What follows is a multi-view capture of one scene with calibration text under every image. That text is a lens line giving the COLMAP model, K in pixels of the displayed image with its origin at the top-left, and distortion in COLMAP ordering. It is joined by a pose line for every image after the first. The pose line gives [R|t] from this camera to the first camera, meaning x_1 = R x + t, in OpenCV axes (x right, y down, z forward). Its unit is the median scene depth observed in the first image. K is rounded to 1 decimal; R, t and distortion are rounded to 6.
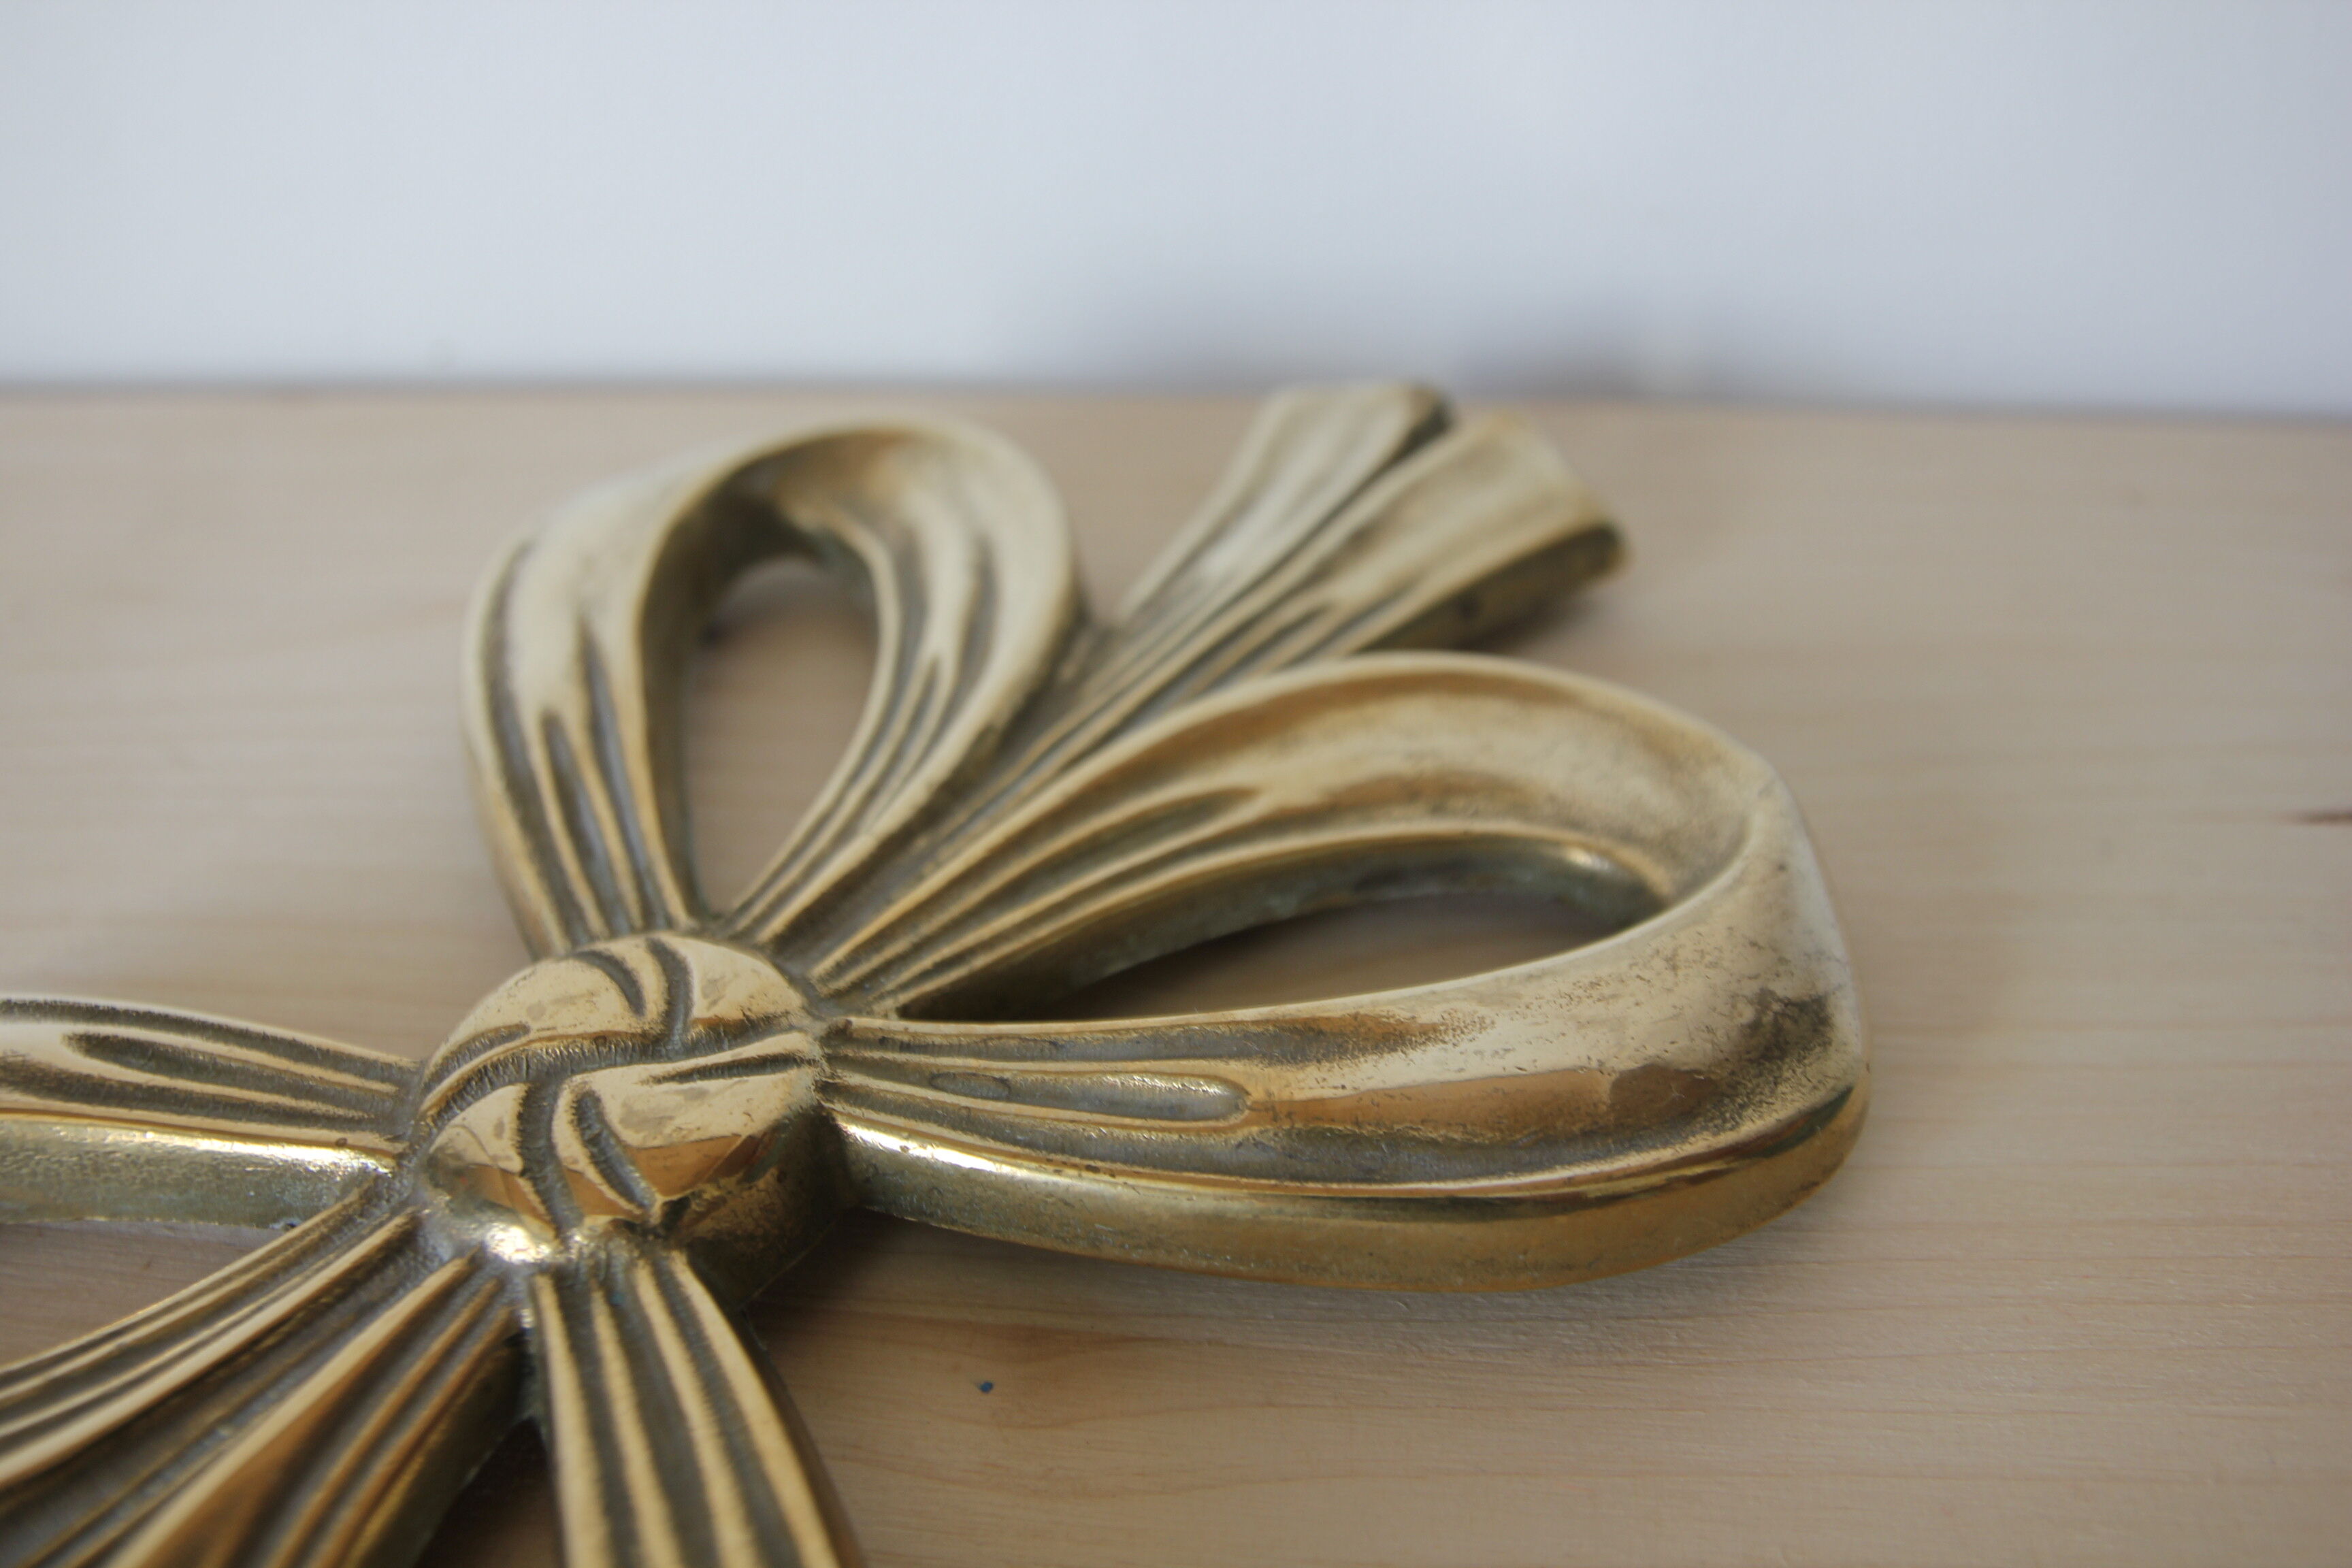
lens RADIAL K [[1990.1, 0, 1176.0], [0, 1990.1, 784.0], [0, 0, 1]] dist [-0.118847, 0.010819]
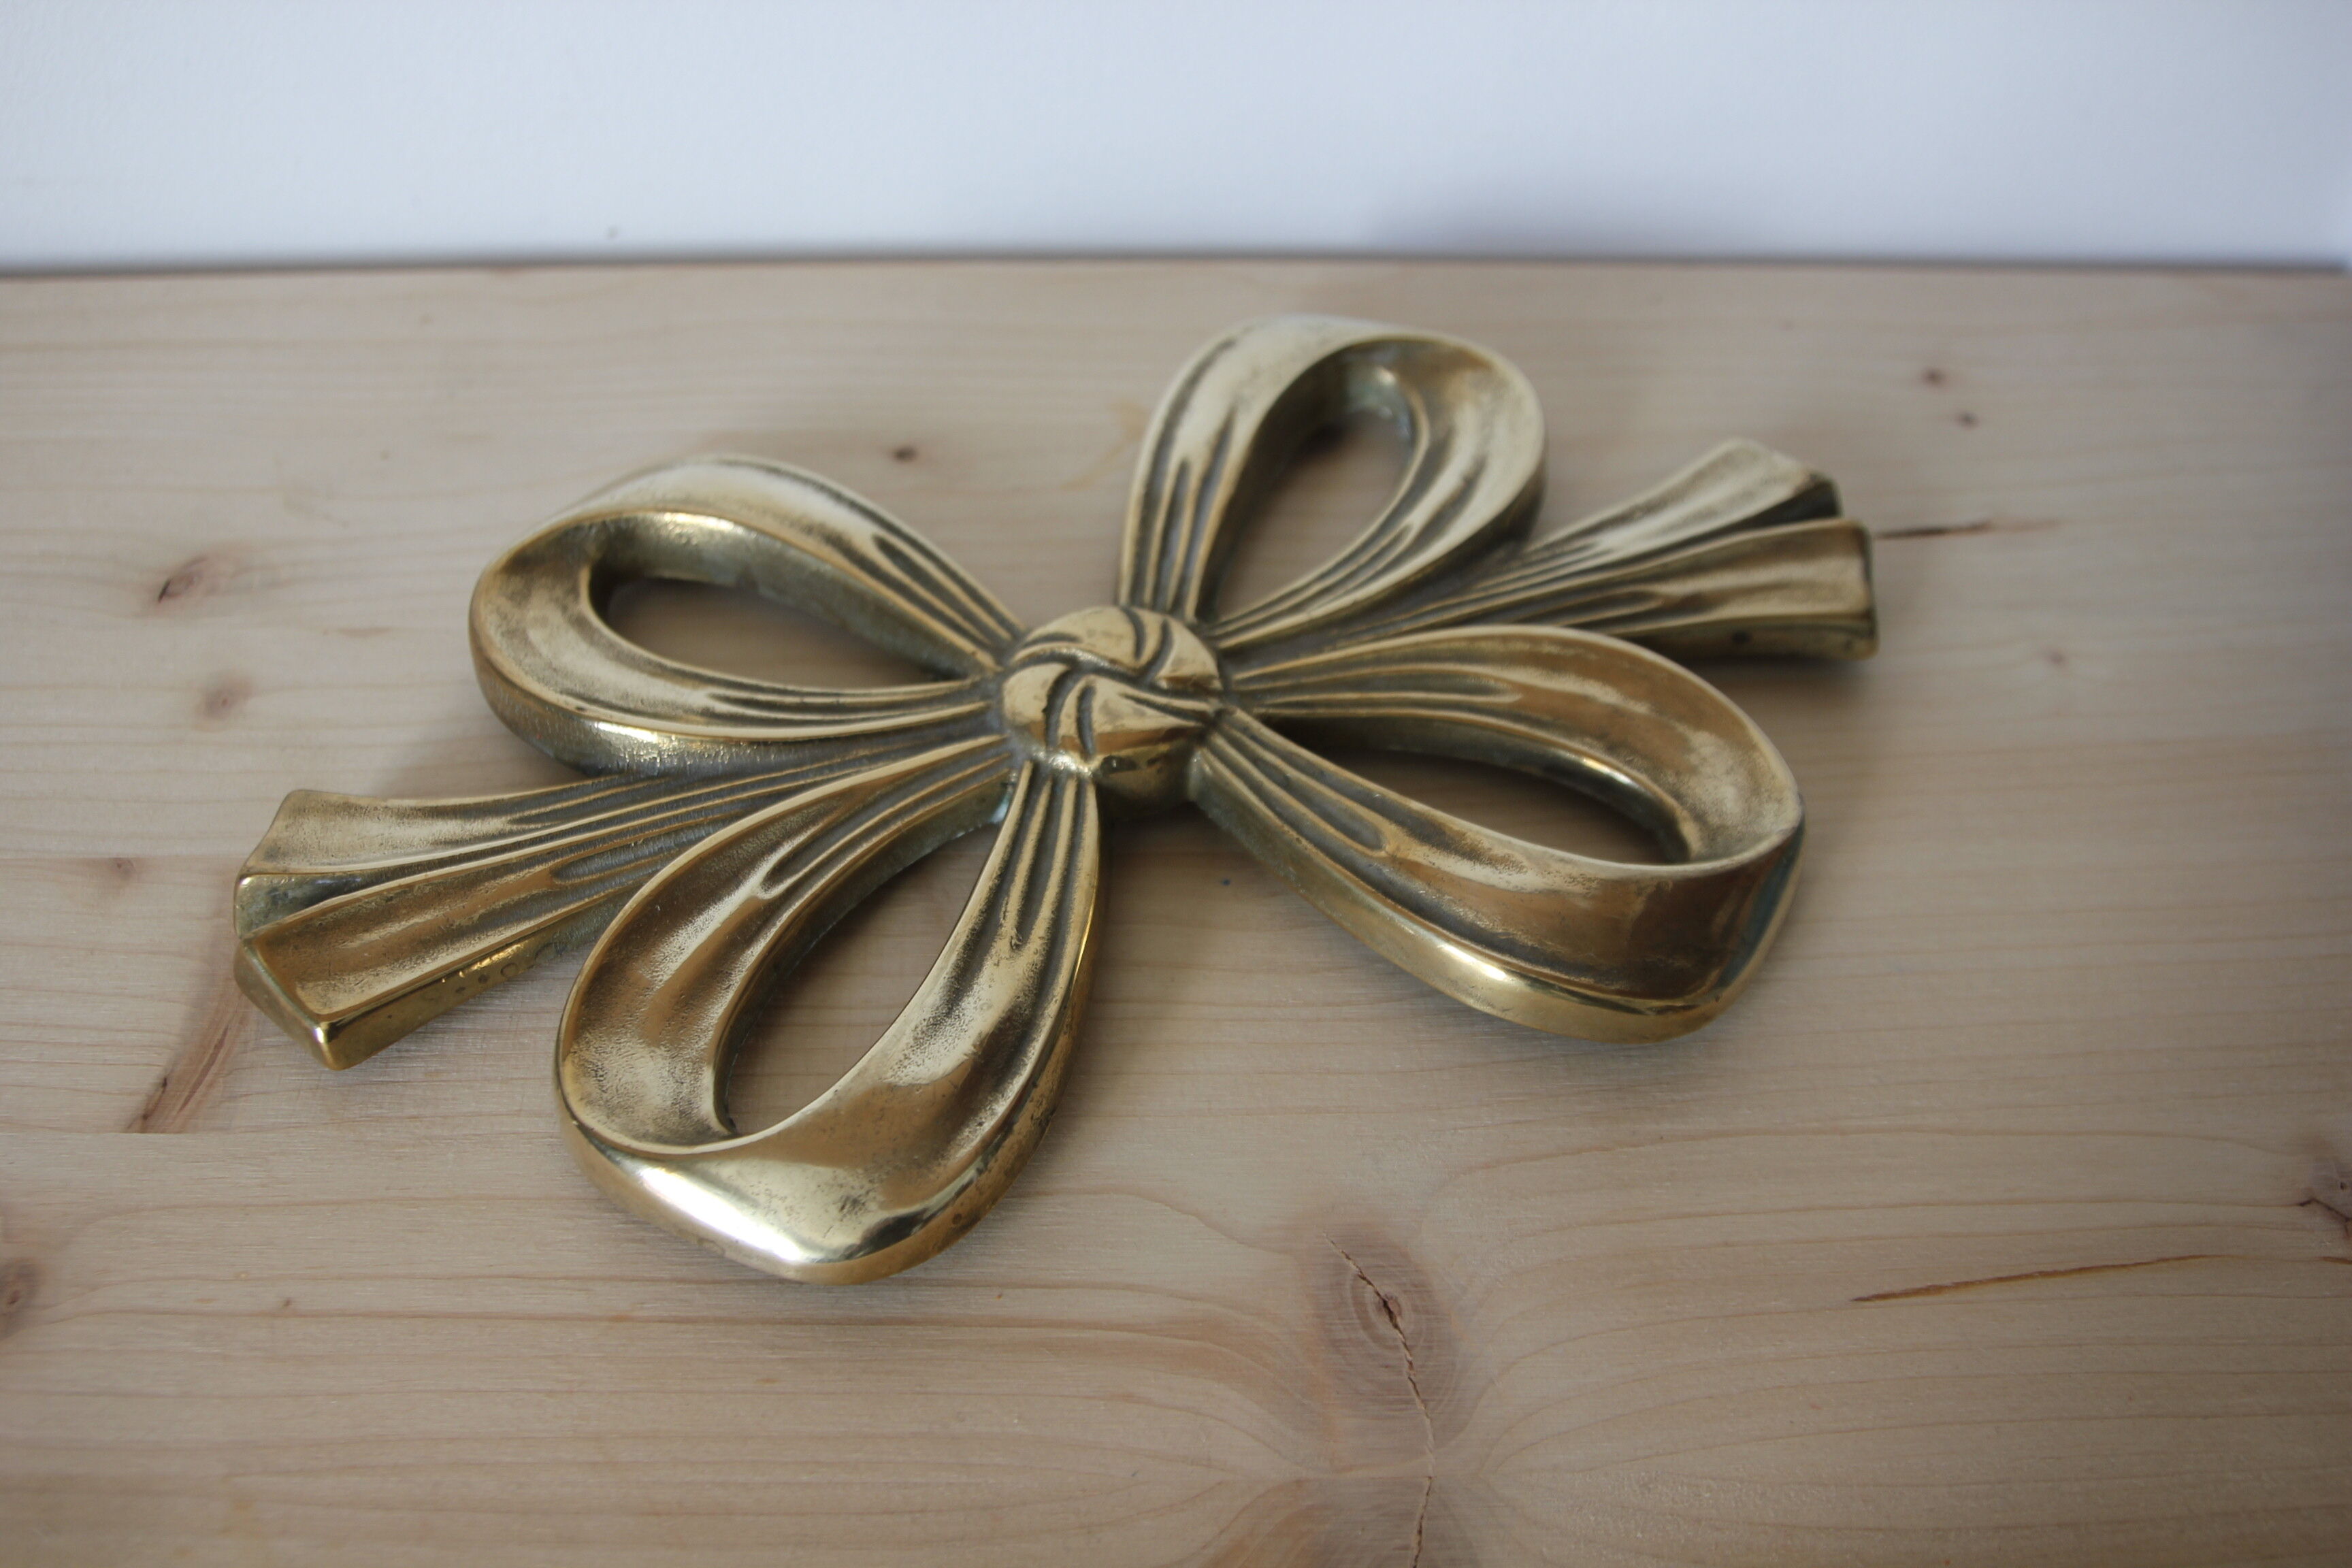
lens RADIAL K [[1990.1, 0, 1176.0], [0, 1990.1, 784.0], [0, 0, 1]] dist [-0.118847, 0.010819]
pose [[0.842791, 0.452268, -0.291818, 0.329967], [-0.387162, 0.886034, 0.255048, -0.248265], [0.373910, -0.101971, 0.921842, -0.669272]]
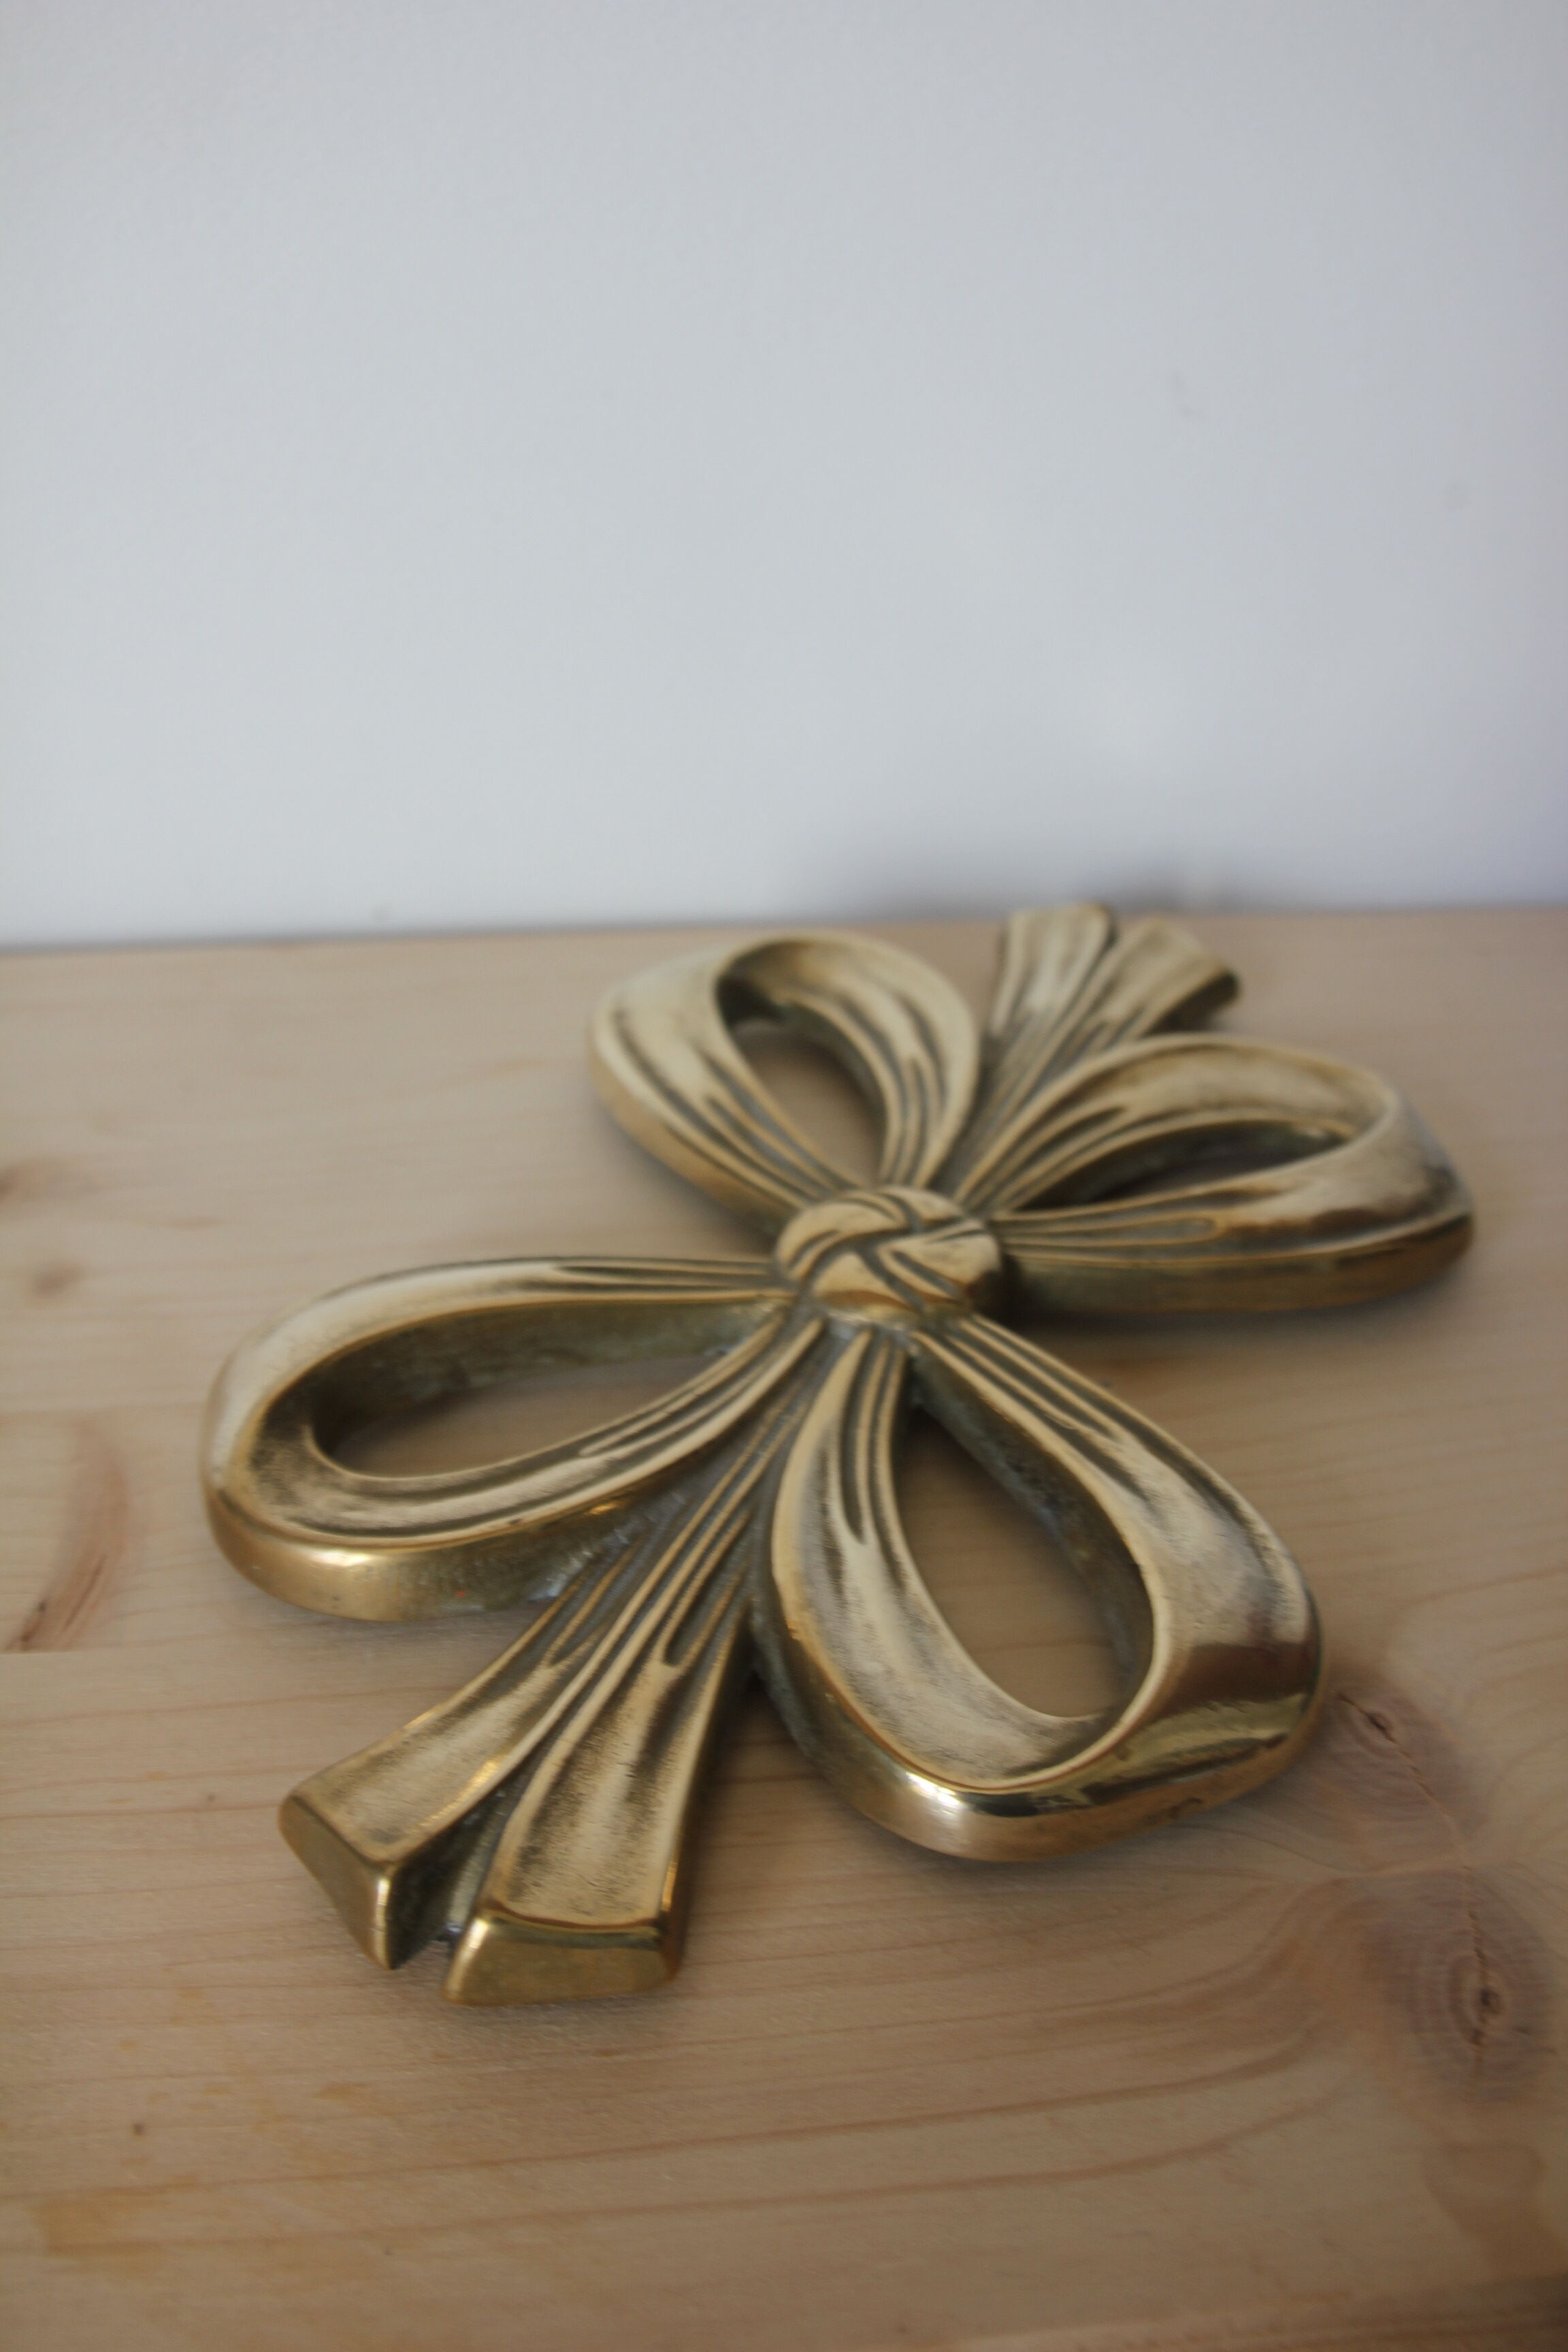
lens RADIAL K [[1990.1, 0, 784.0], [0, 1990.1, 1176.0], [0, 0, 1]] dist [-0.118847, 0.010819]
pose [[0.971383, -0.067812, 0.227634, -0.733418], [0.091271, 0.991365, -0.094158, 0.223494], [-0.219283, 0.112240, 0.969184, -0.753063]]
